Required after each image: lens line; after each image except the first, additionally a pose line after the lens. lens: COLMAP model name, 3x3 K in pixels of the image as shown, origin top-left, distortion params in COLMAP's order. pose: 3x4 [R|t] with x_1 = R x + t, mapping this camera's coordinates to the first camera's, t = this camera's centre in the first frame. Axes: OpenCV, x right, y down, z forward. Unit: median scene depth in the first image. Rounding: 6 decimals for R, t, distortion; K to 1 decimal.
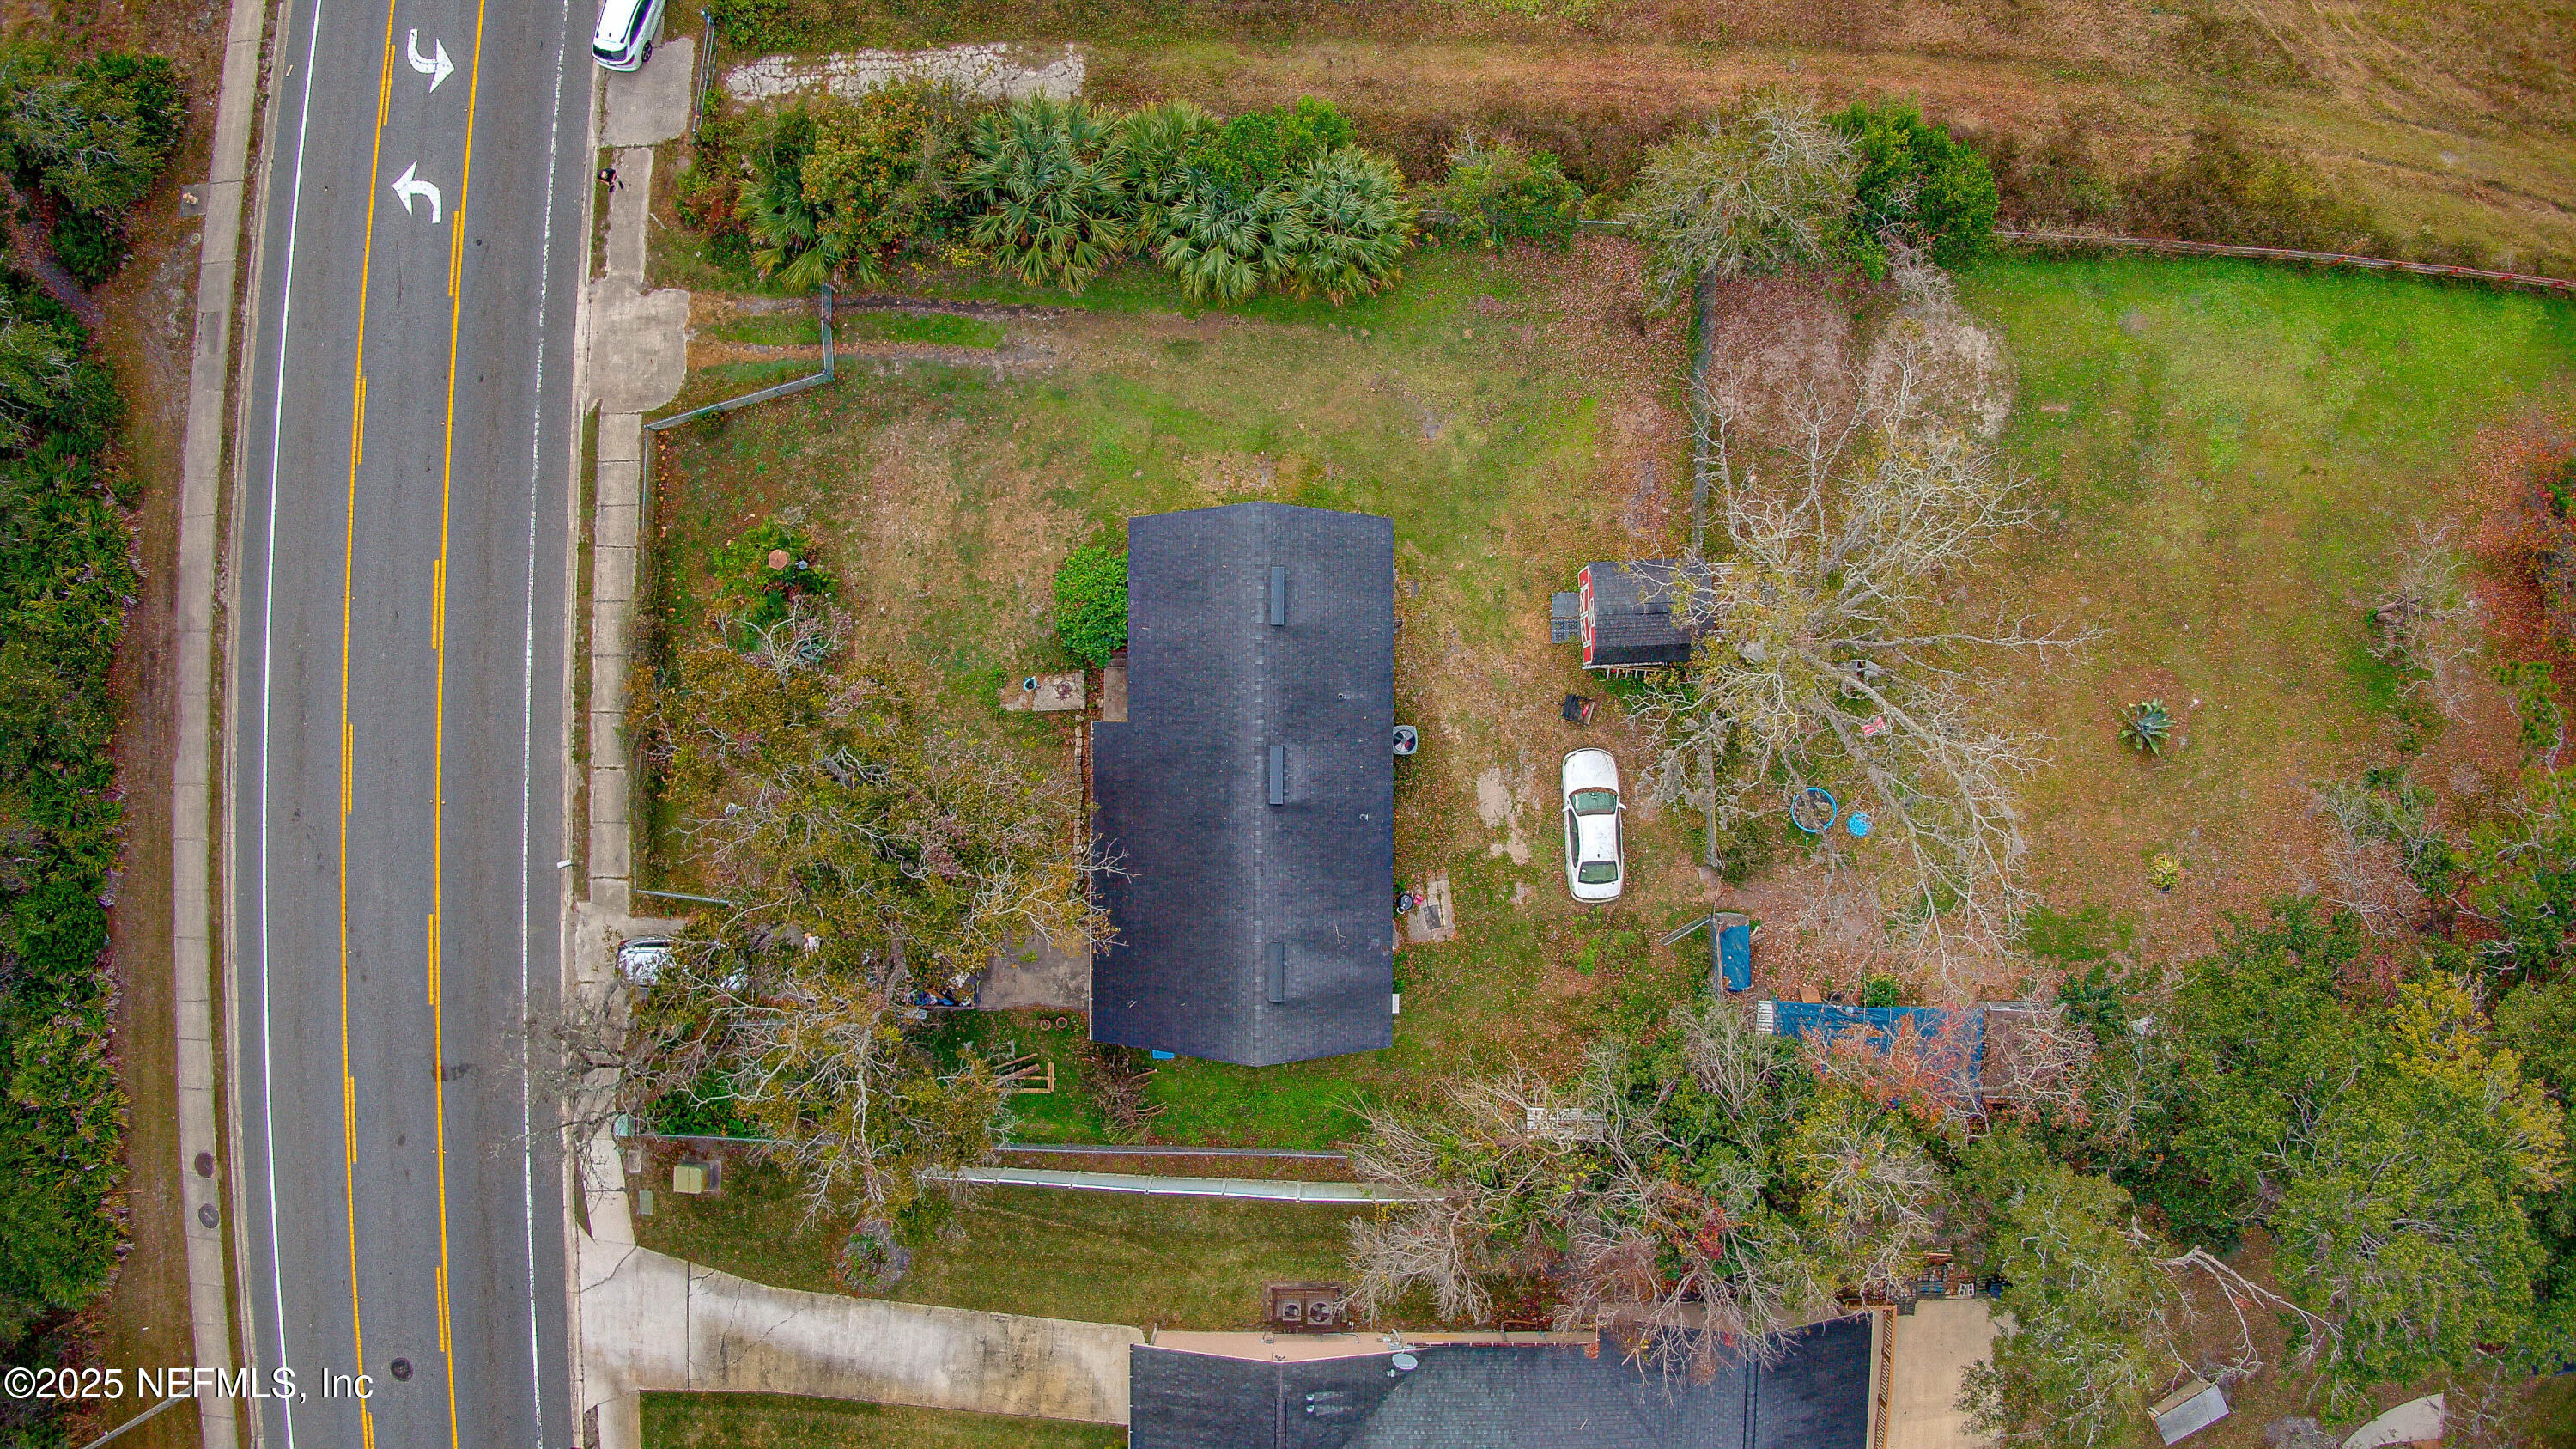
lens RADIAL K [[1805.3, 0, 1288.0], [0, 1805.3, 724.5], [0, 0, 1]] dist [-0.090389, -0.164566]
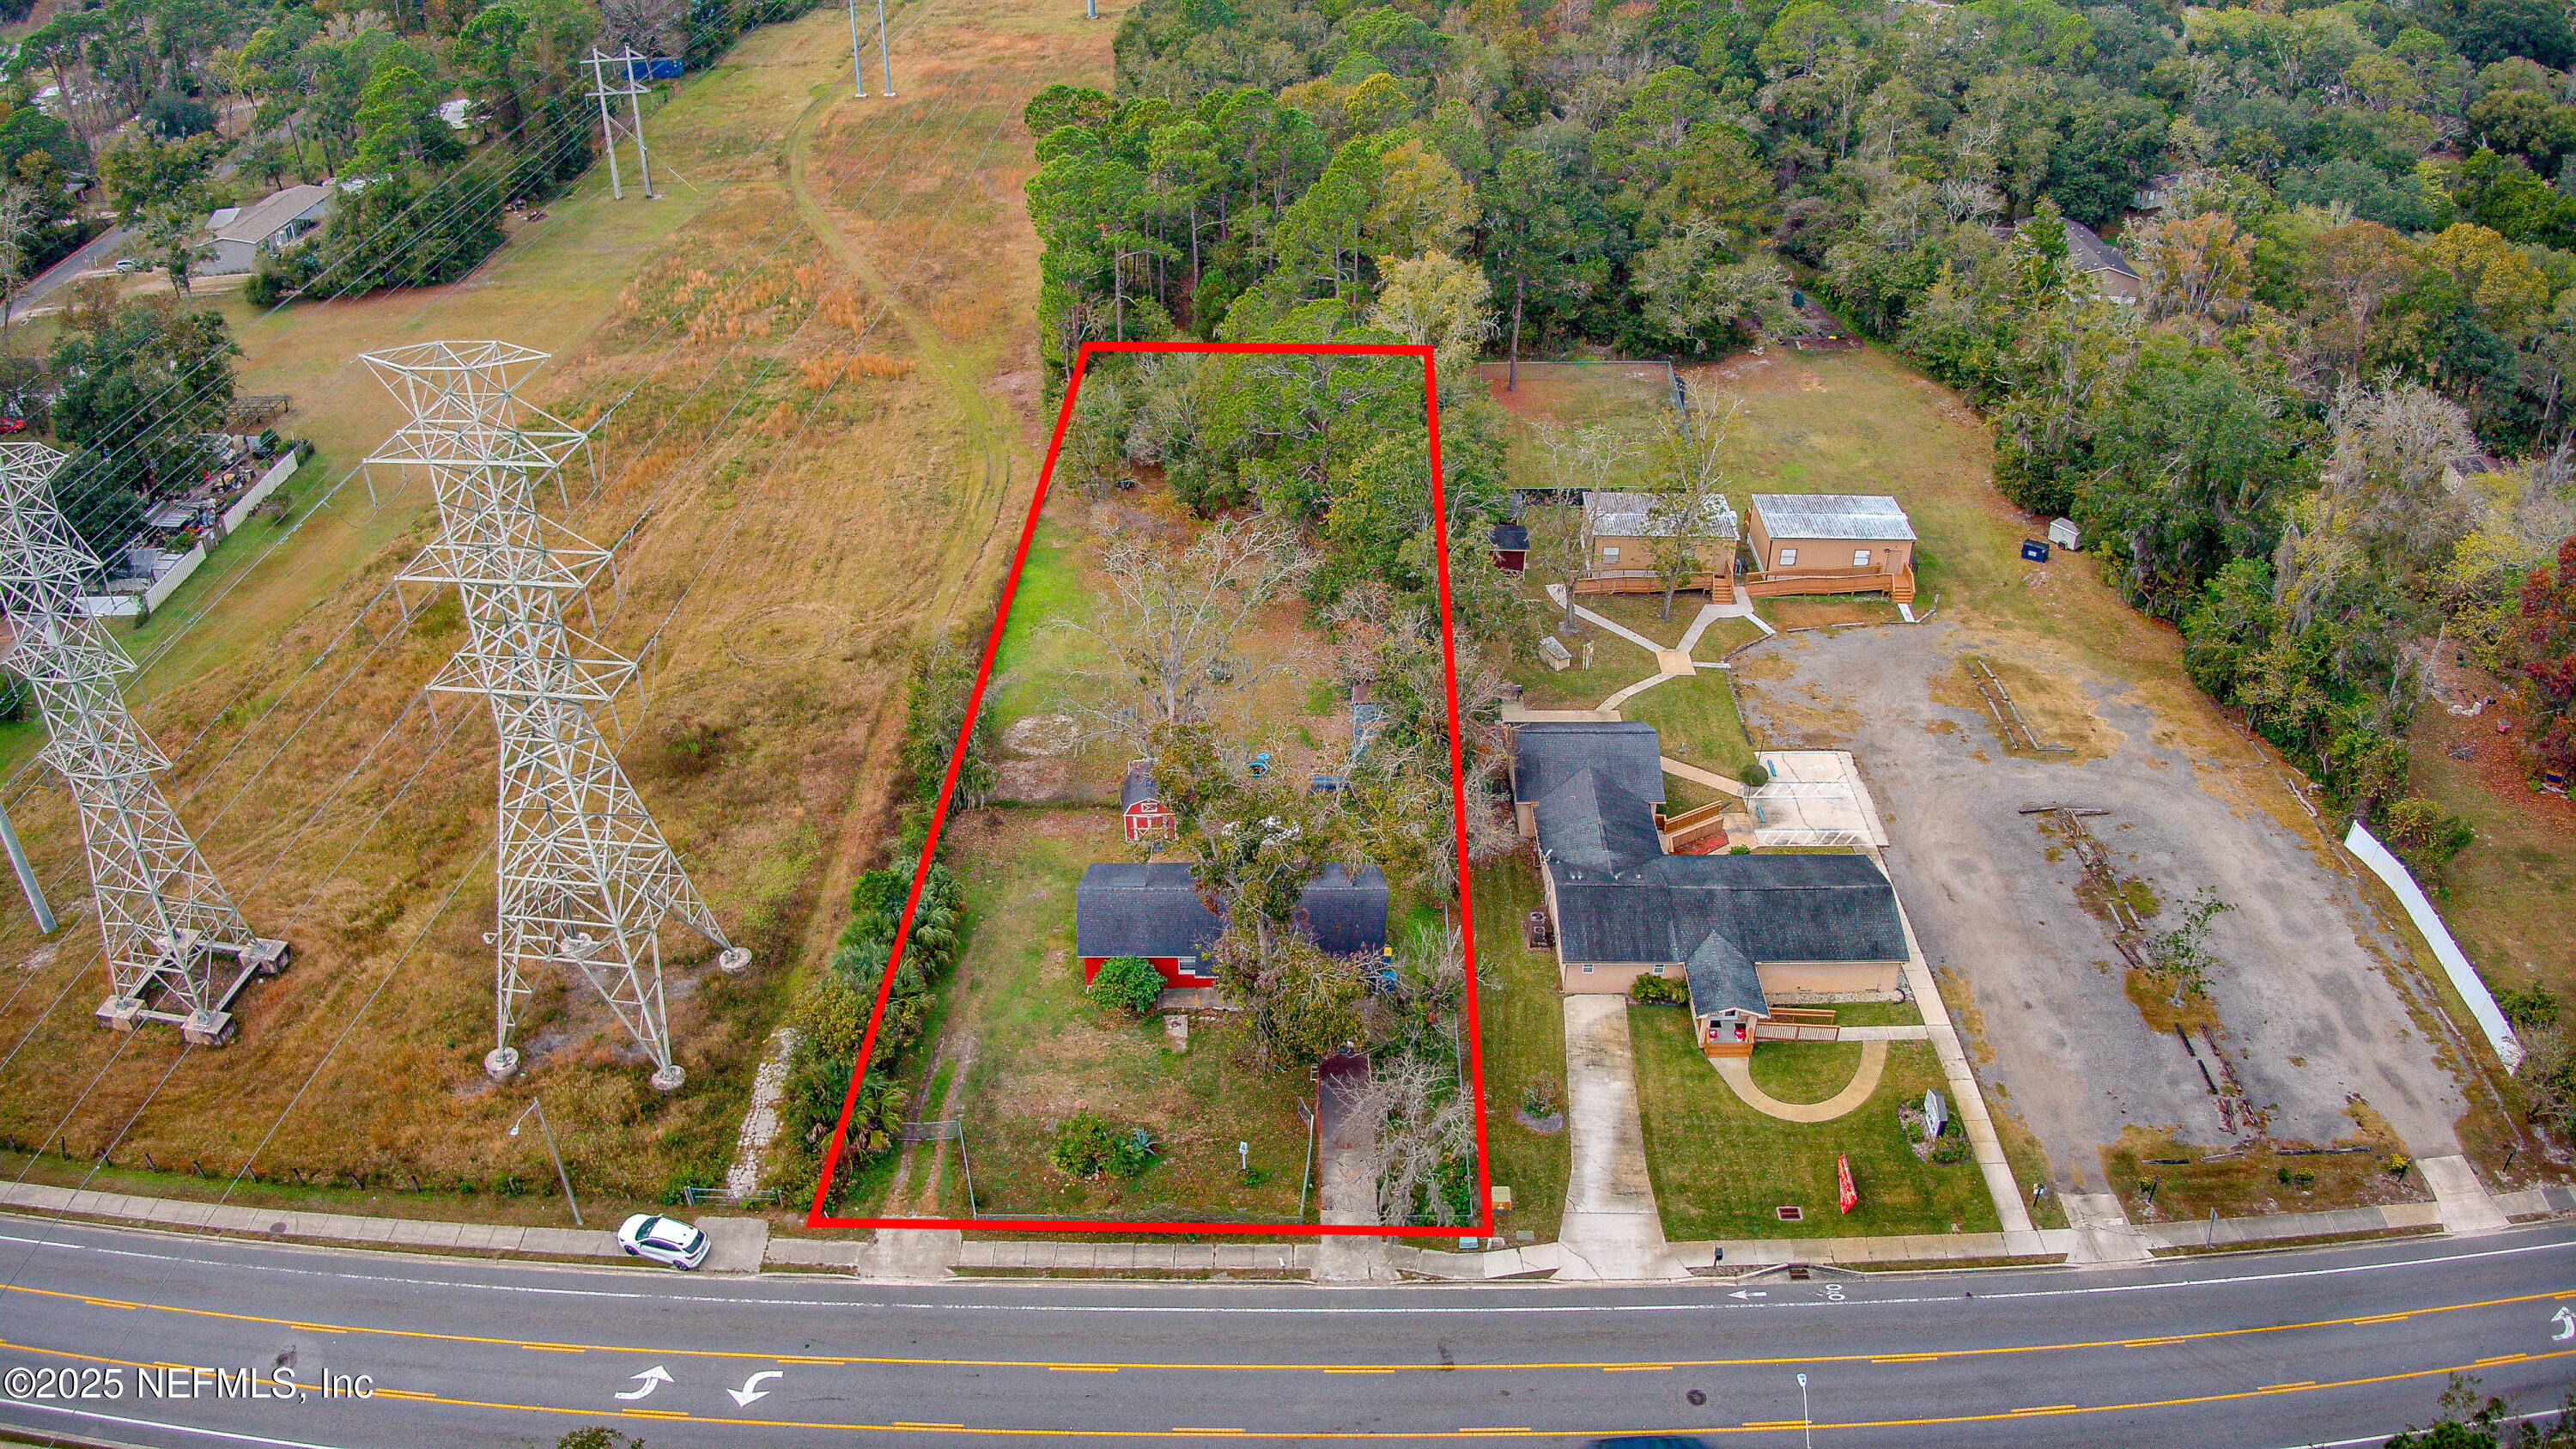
lens RADIAL K [[1851.5, 0, 1288.0], [0, 1851.5, 724.5], [0, 0, 1]] dist [-0.156596, -0.050233]
pose [[0.000182, -0.525770, 0.850627, -1.388159], [0.999962, 0.007557, 0.004456, 0.073362], [-0.008771, 0.850593, 0.525751, -0.108217]]
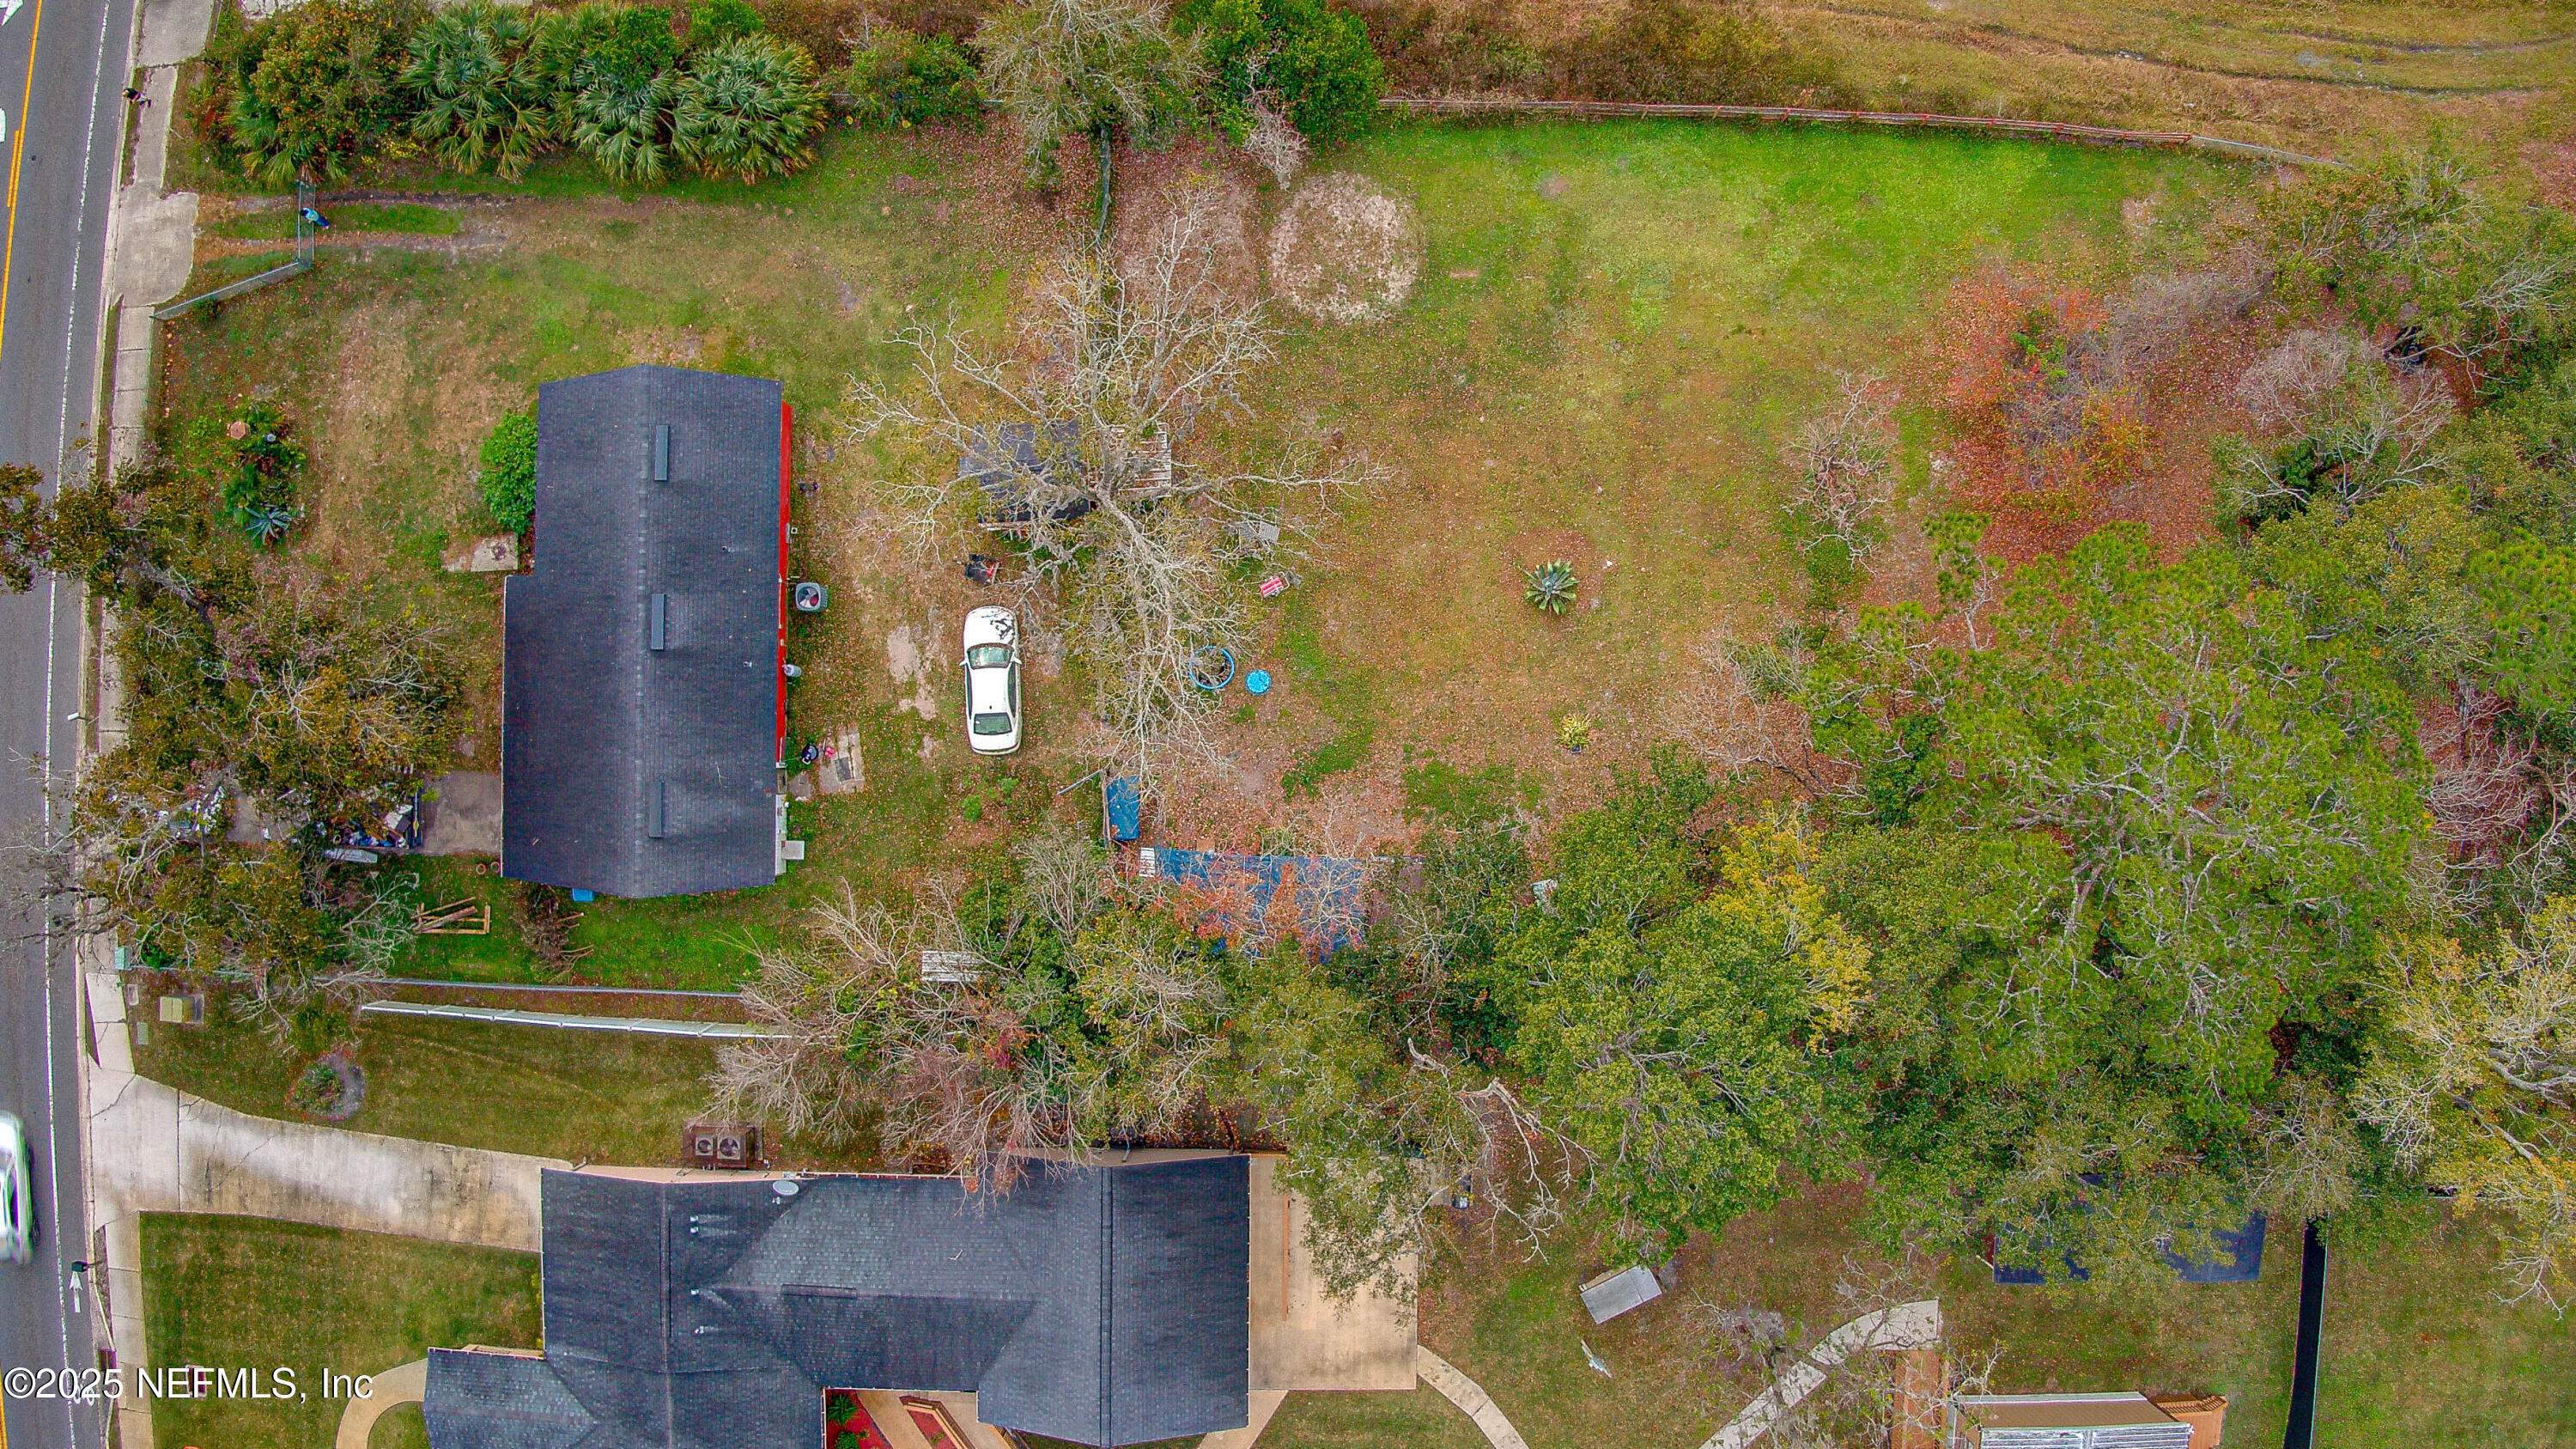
lens RADIAL K [[1971.7, 0, 1288.0], [0, 1971.7, 724.5], [0, 0, 1]] dist [-0.127968, -0.089917]
pose [[0.999976, 0.003577, 0.005900, 0.330064], [-0.003572, 0.999993, -0.000766, 0.081055], [-0.005903, 0.000745, 0.999982, -0.128925]]
